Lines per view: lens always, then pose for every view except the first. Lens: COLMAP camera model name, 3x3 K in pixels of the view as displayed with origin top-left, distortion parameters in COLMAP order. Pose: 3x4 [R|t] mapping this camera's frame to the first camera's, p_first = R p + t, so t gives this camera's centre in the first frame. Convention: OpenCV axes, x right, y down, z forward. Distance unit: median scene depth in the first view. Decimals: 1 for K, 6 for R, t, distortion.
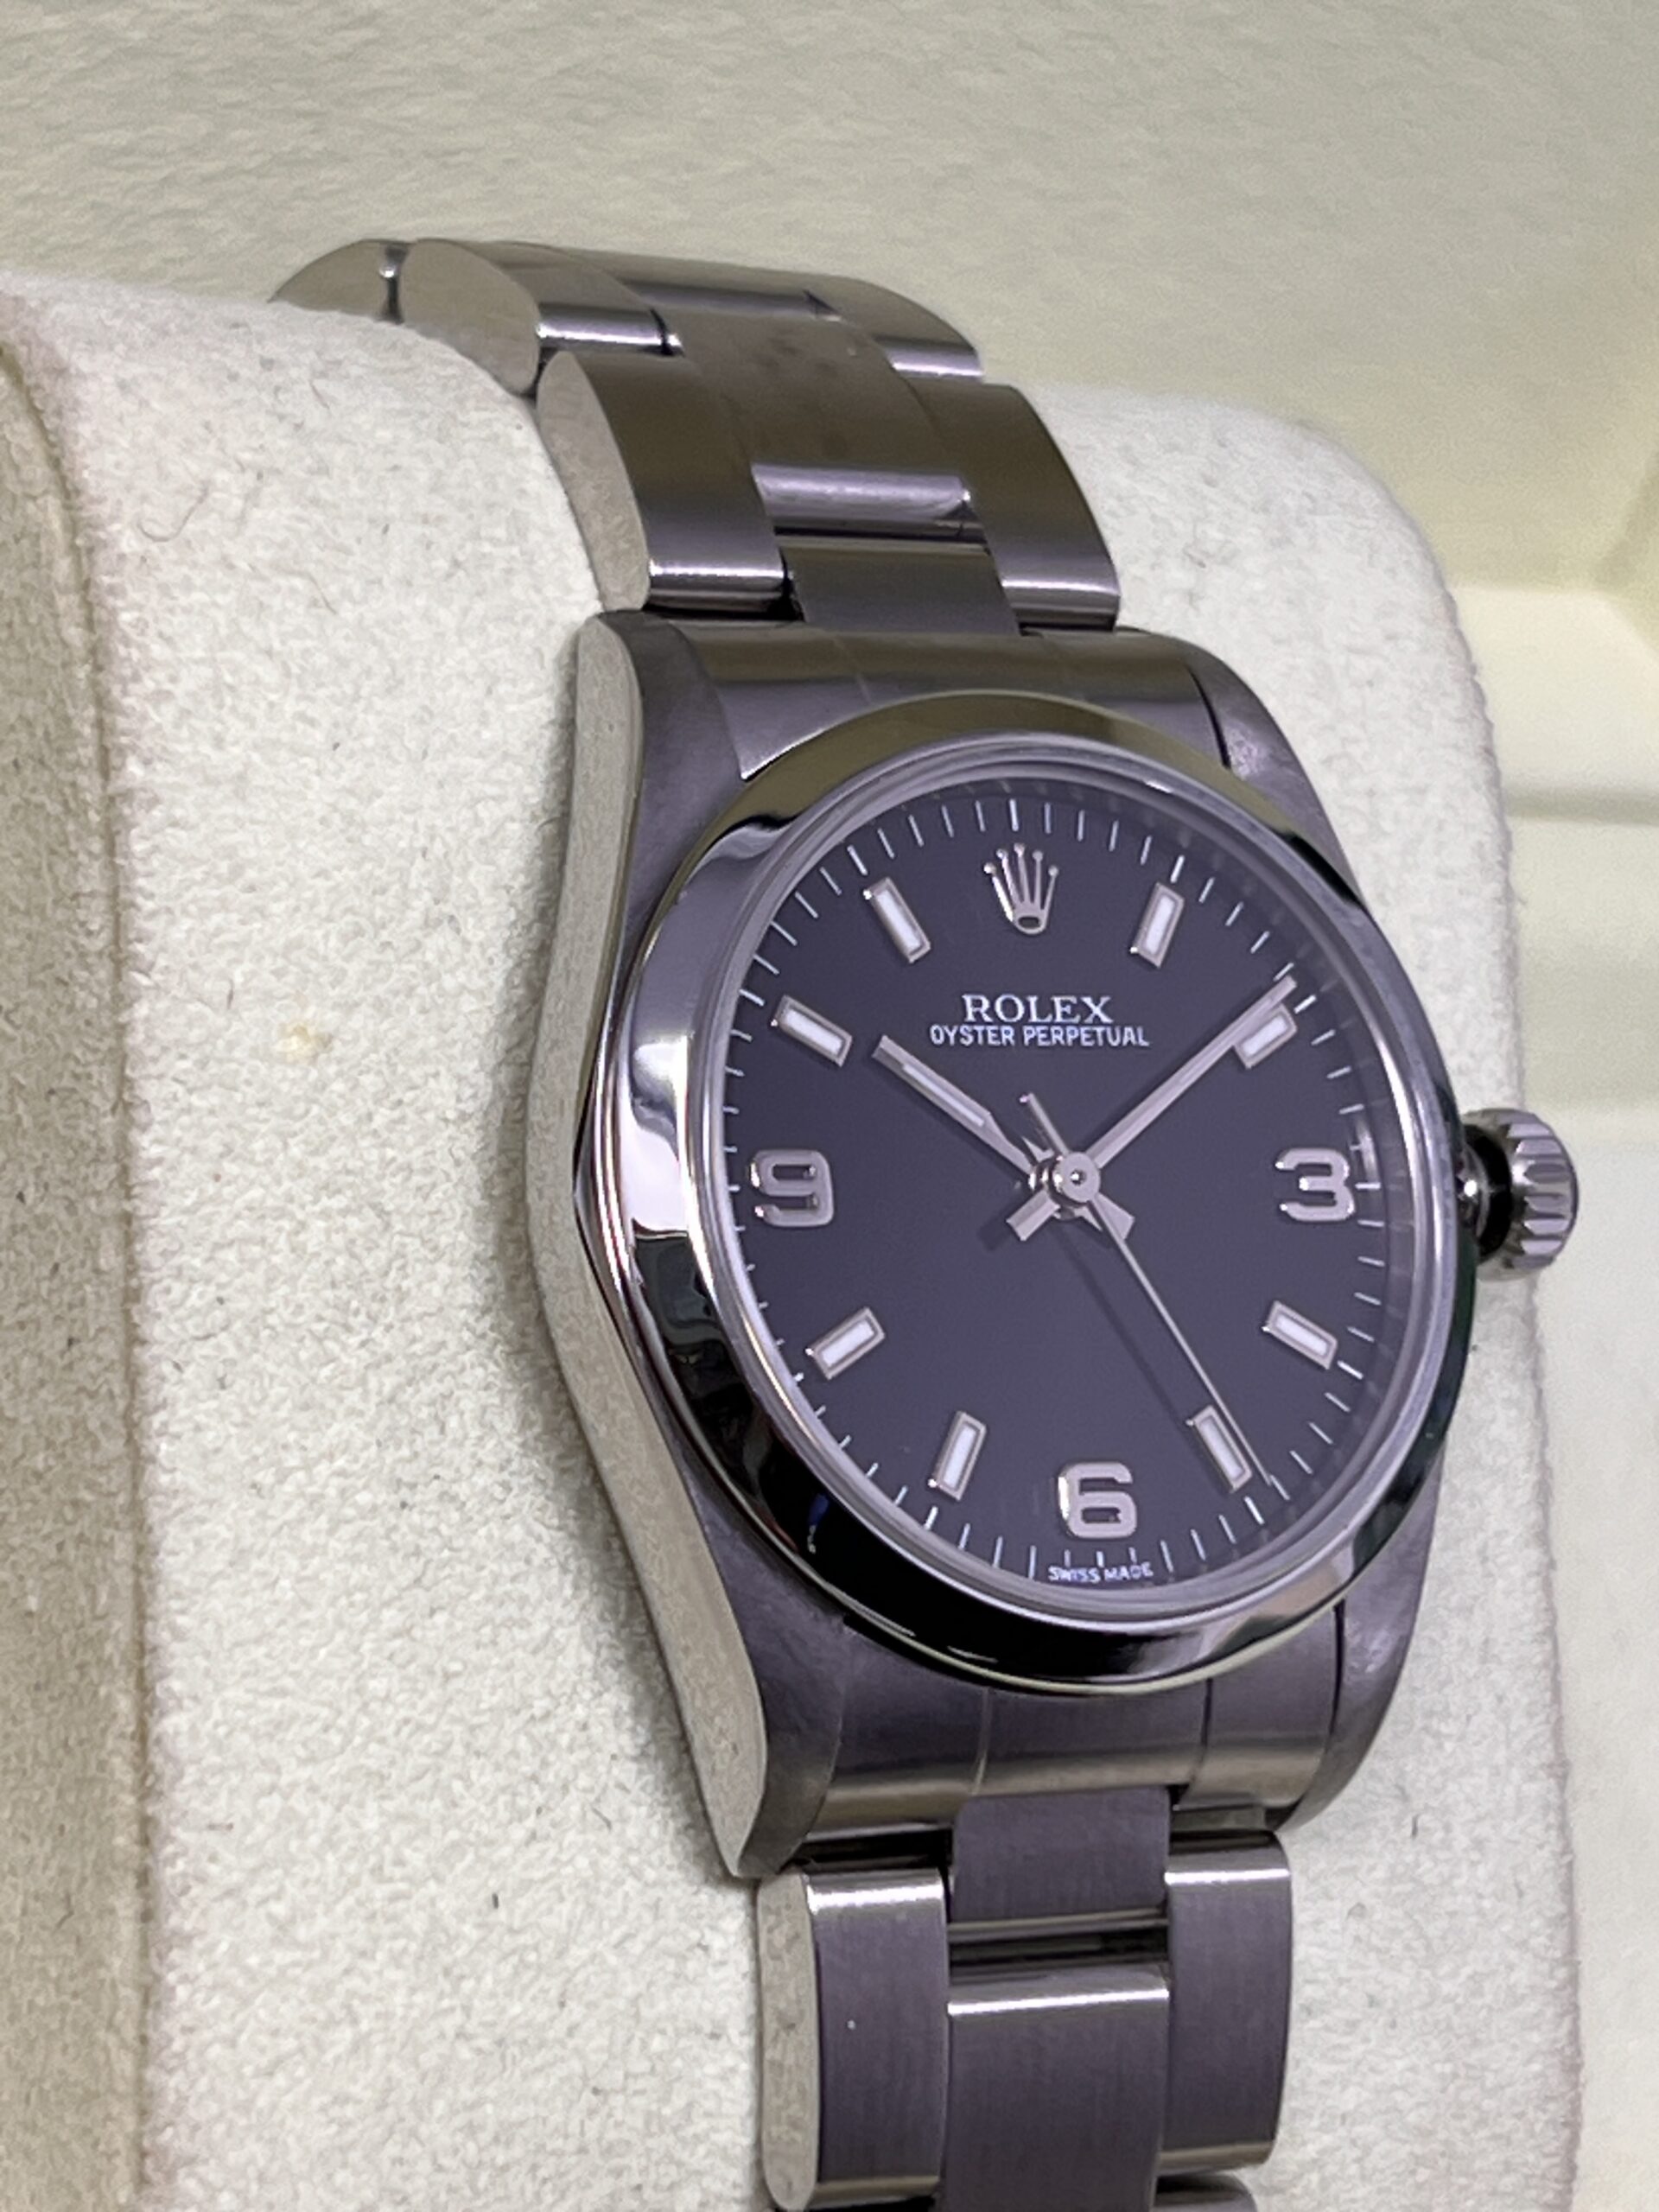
lens RADIAL K [[6287.6, 0, 829.5], [0, 6287.6, 1106.0], [0, 0, 1]] dist [0.194628, 0.451896]
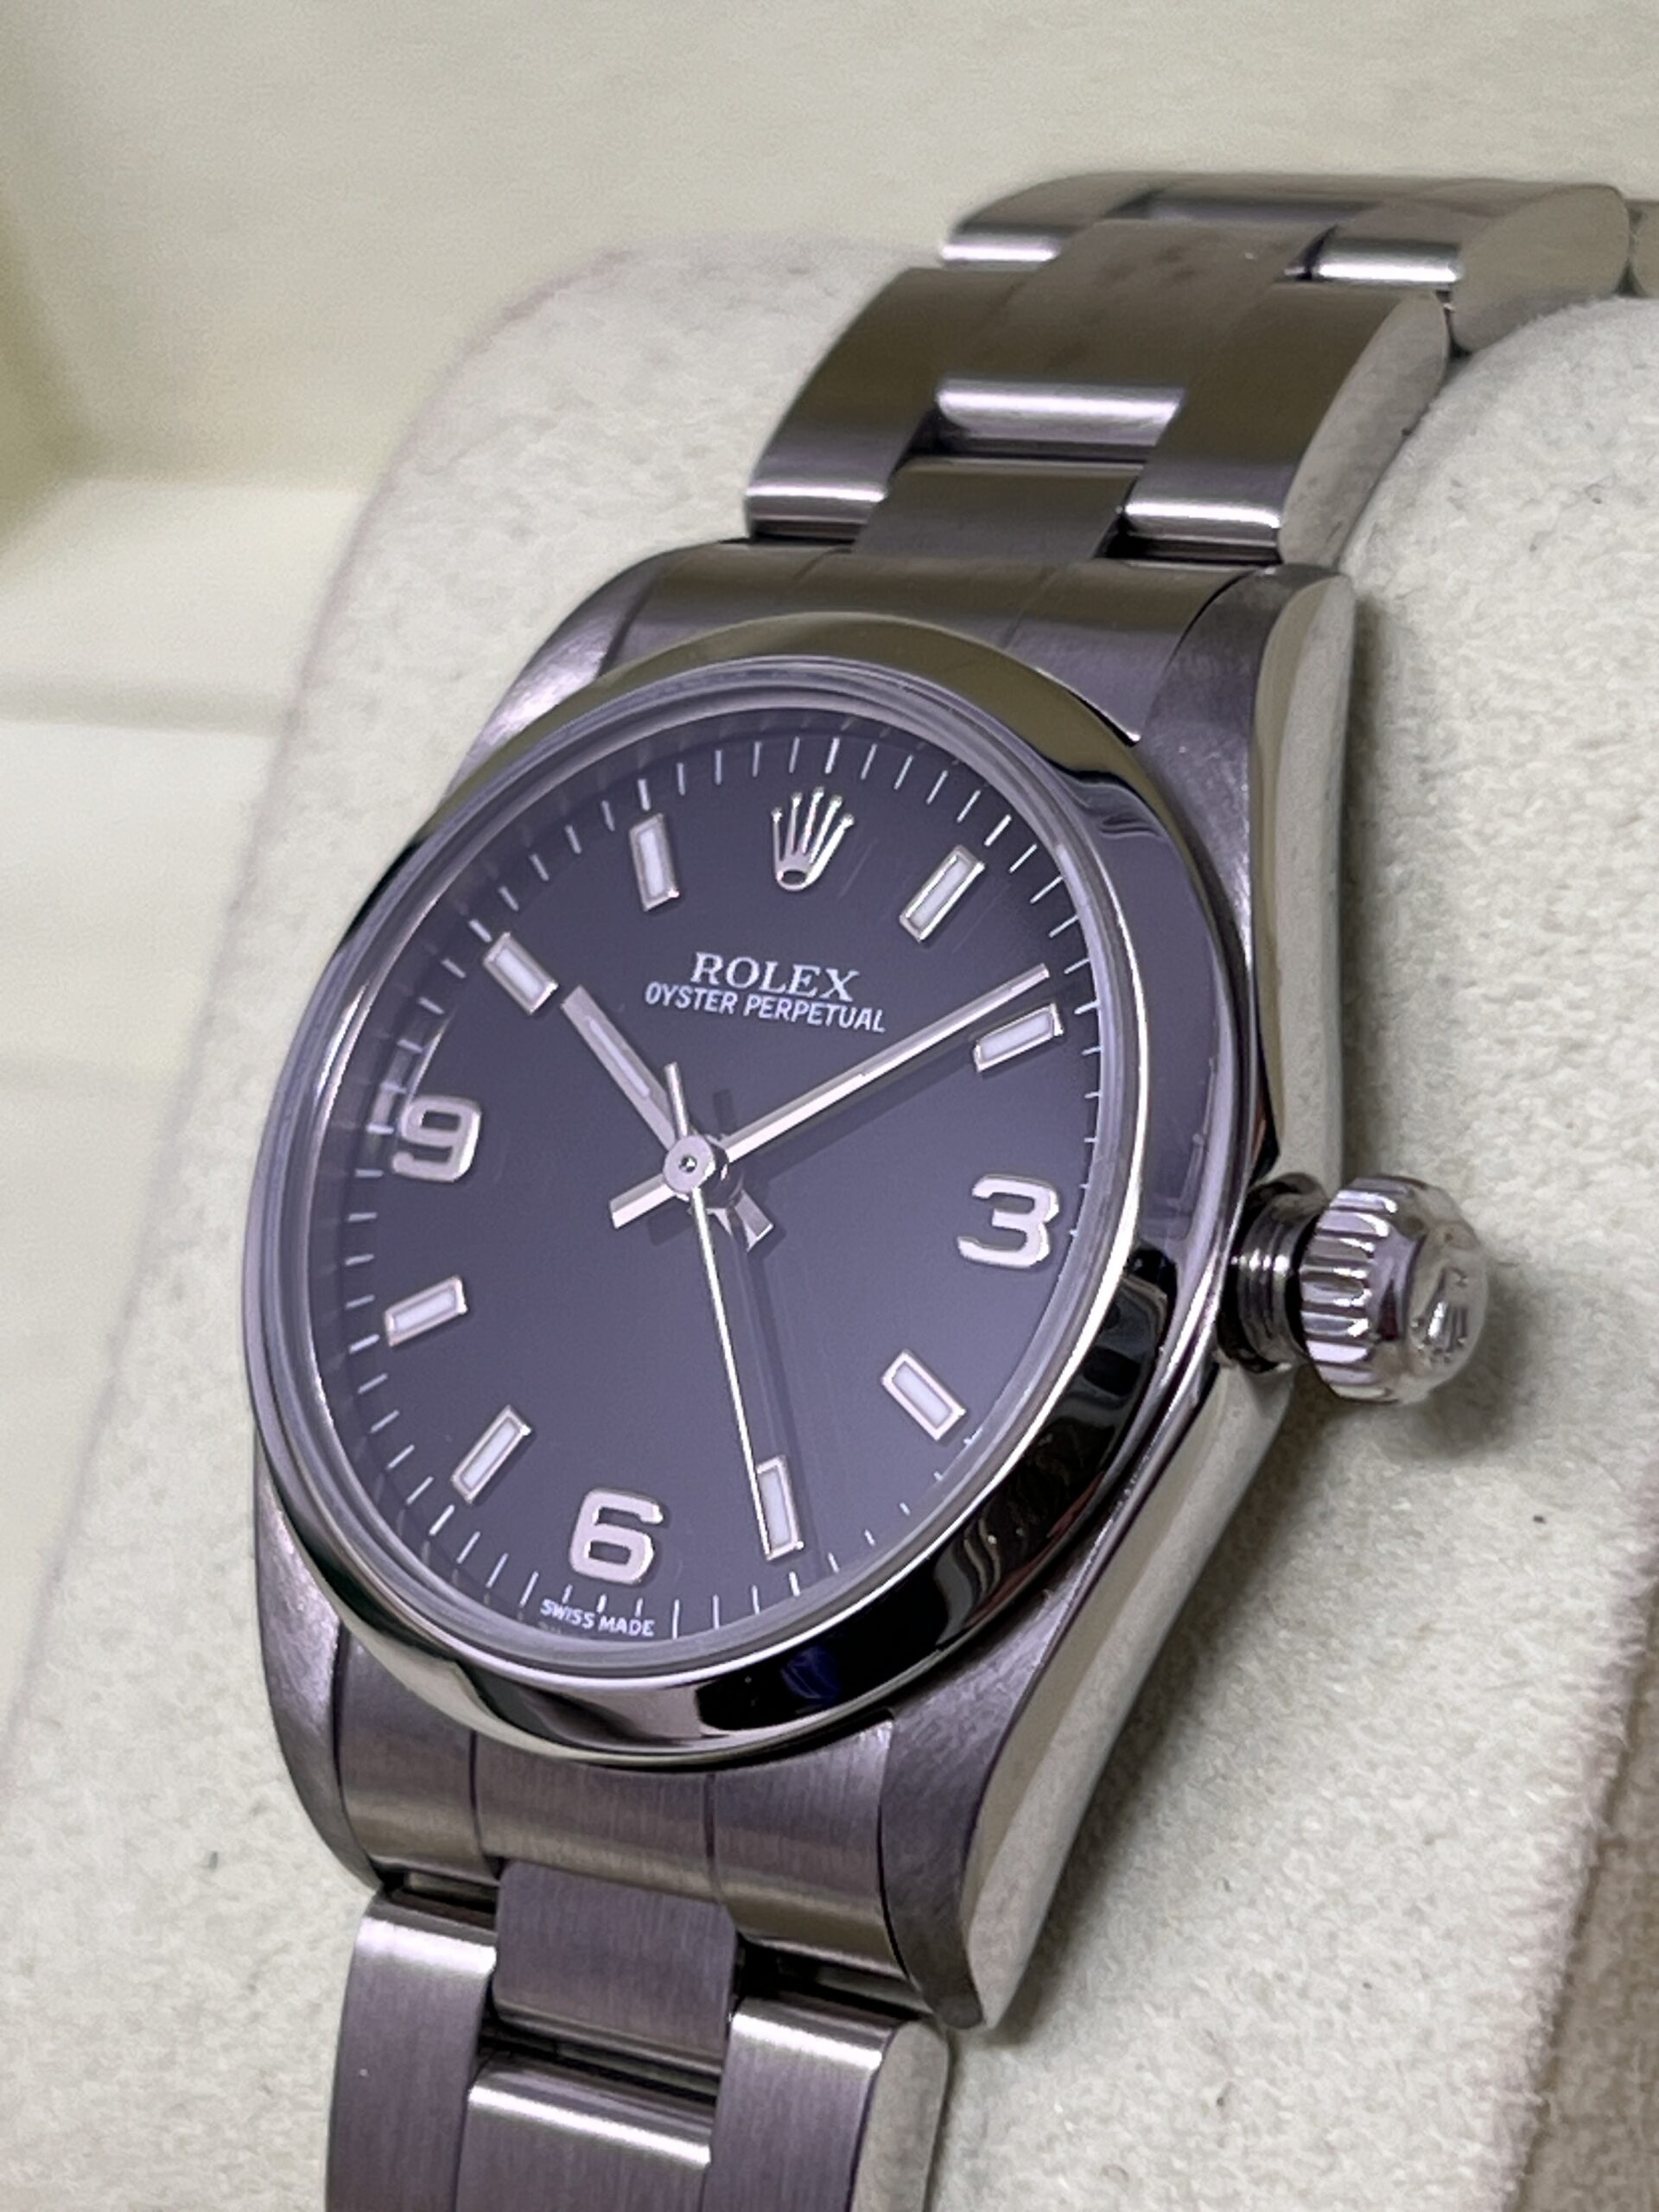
lens RADIAL K [[6287.6, 0, 829.5], [0, 6287.6, 1106.0], [0, 0, 1]] dist [0.194628, 0.451896]
pose [[0.375207, 0.051182, -0.925527, 0.846581], [-0.130924, 0.991391, 0.001748, -0.000493], [0.917649, 0.120517, 0.378677, 0.701100]]
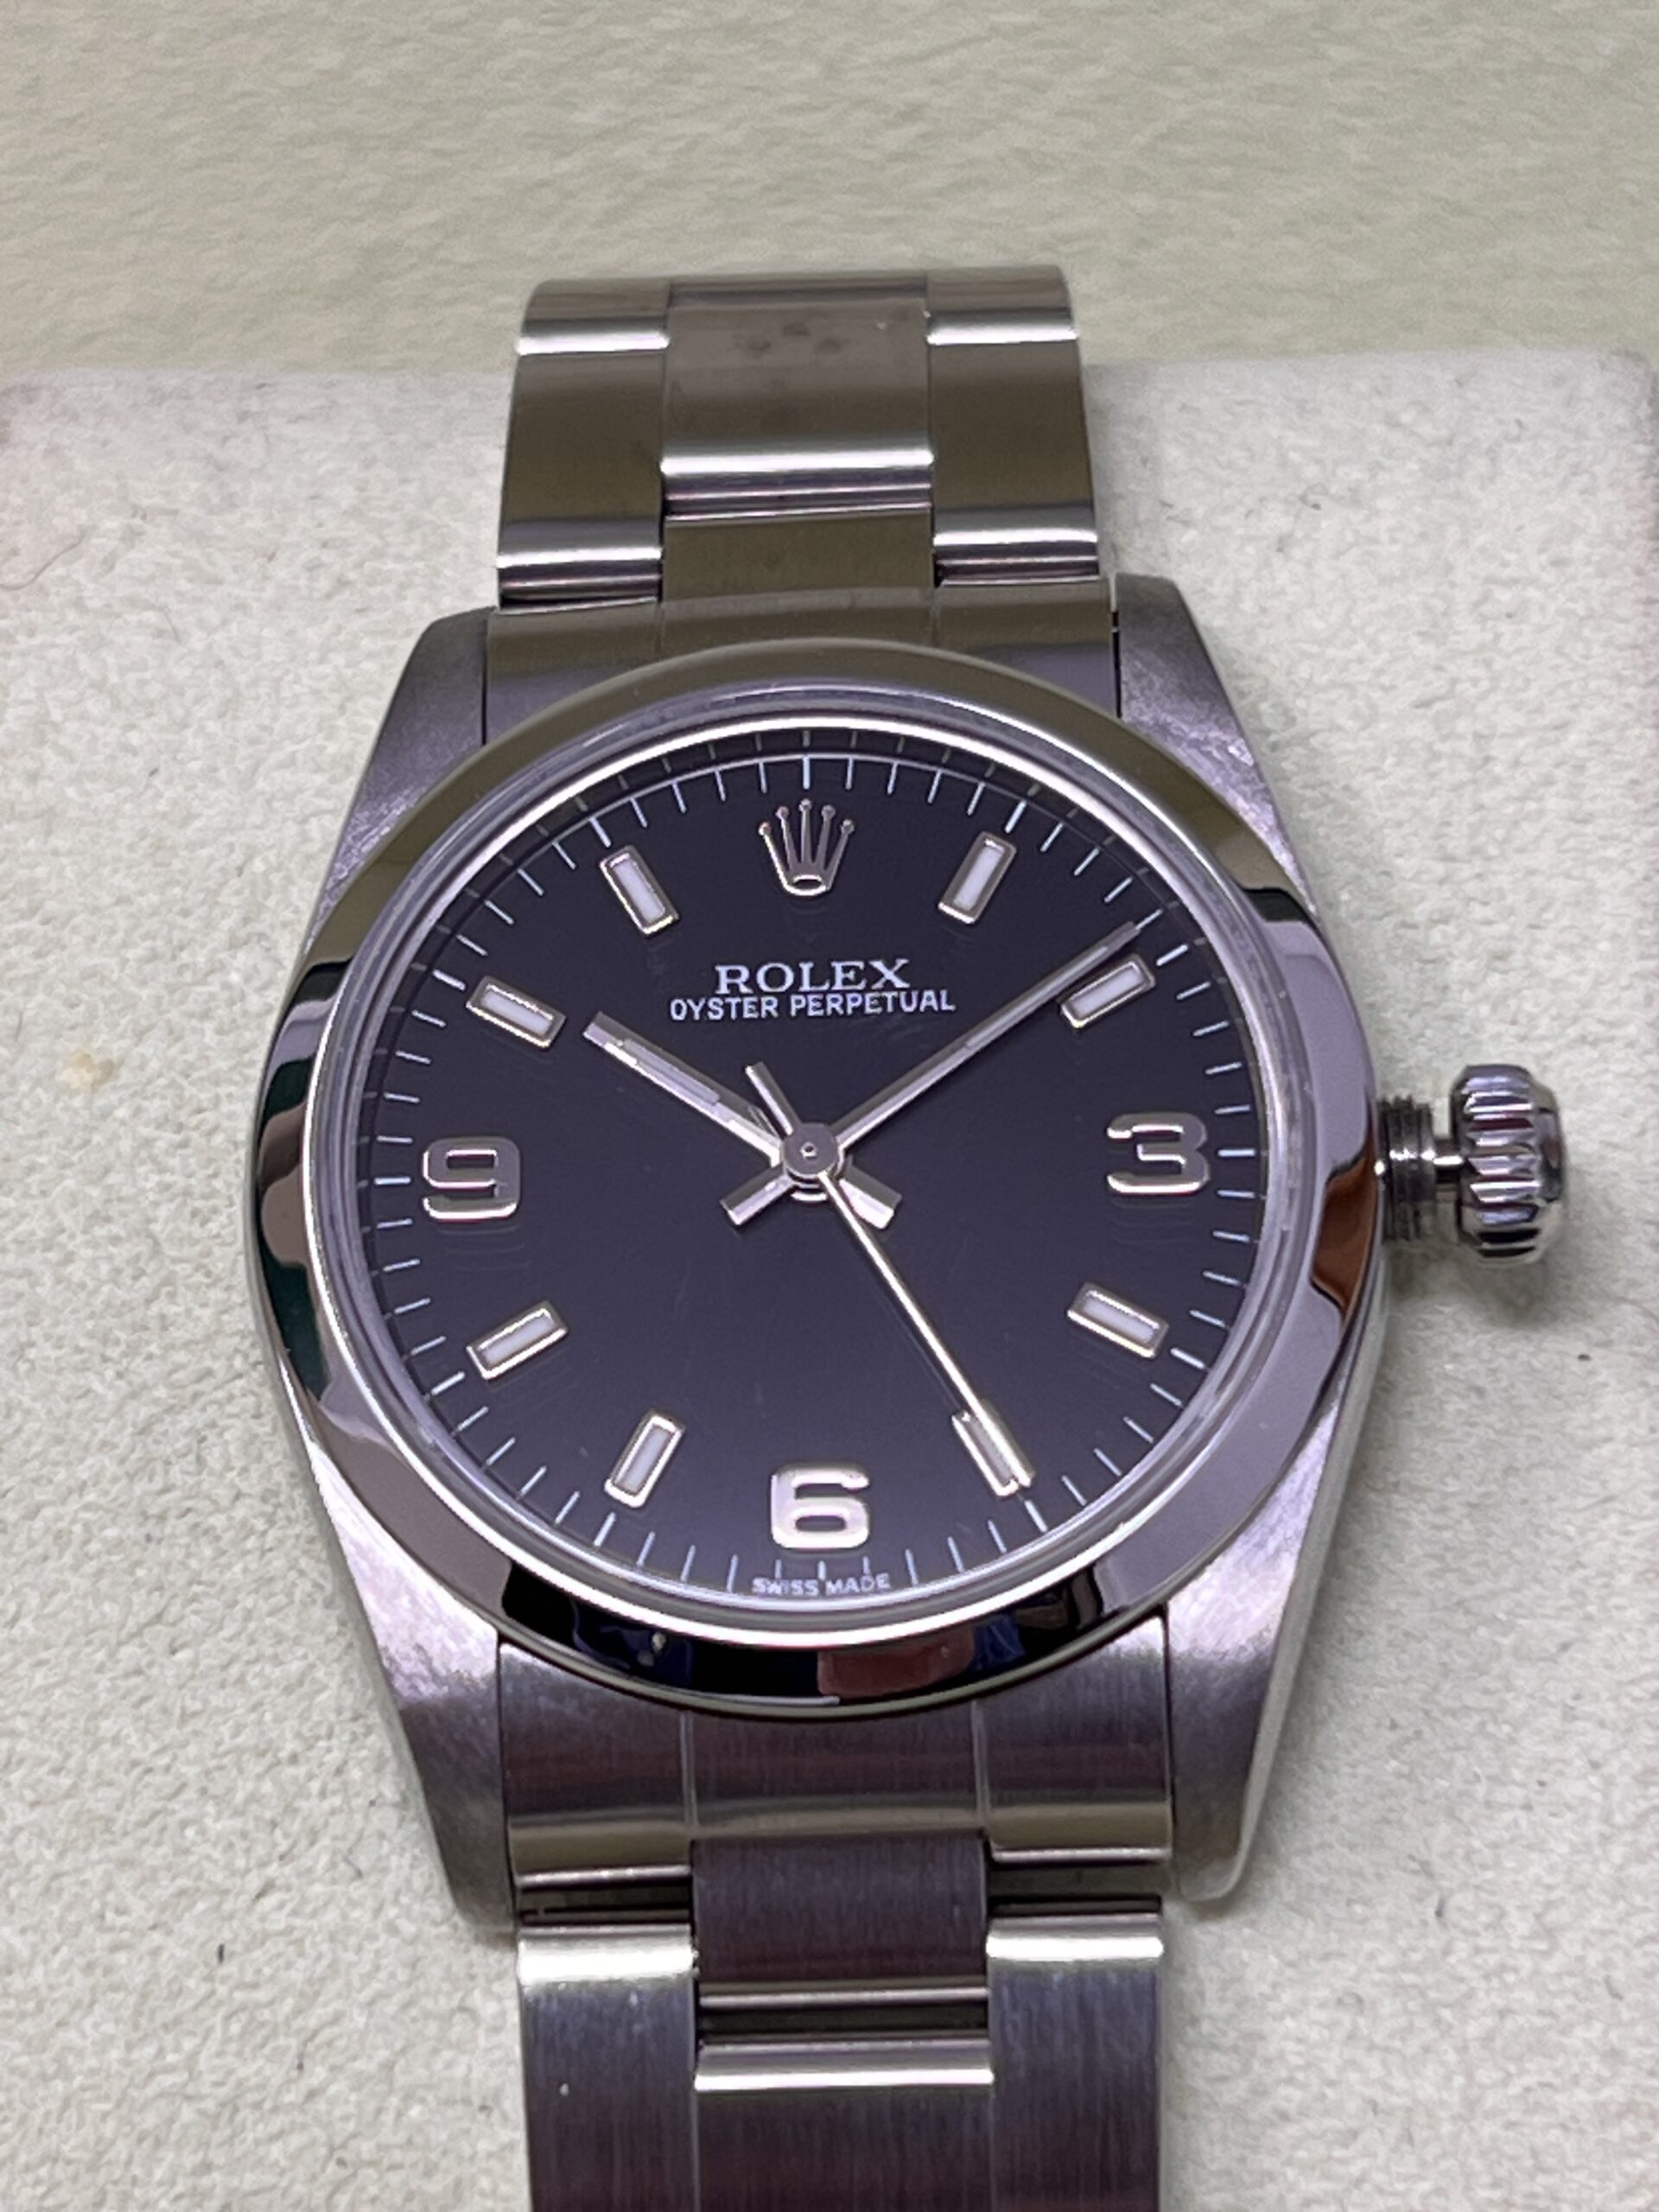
lens RADIAL K [[6154.0, 0, 829.5], [0, 6154.0, 1106.0], [0, 0, 1]] dist [0.264242, -0.423393]
pose [[0.831906, -0.084368, -0.548465, 0.534113], [0.033132, 0.994163, -0.102672, 0.096881], [0.553926, 0.067242, 0.829846, 0.269380]]
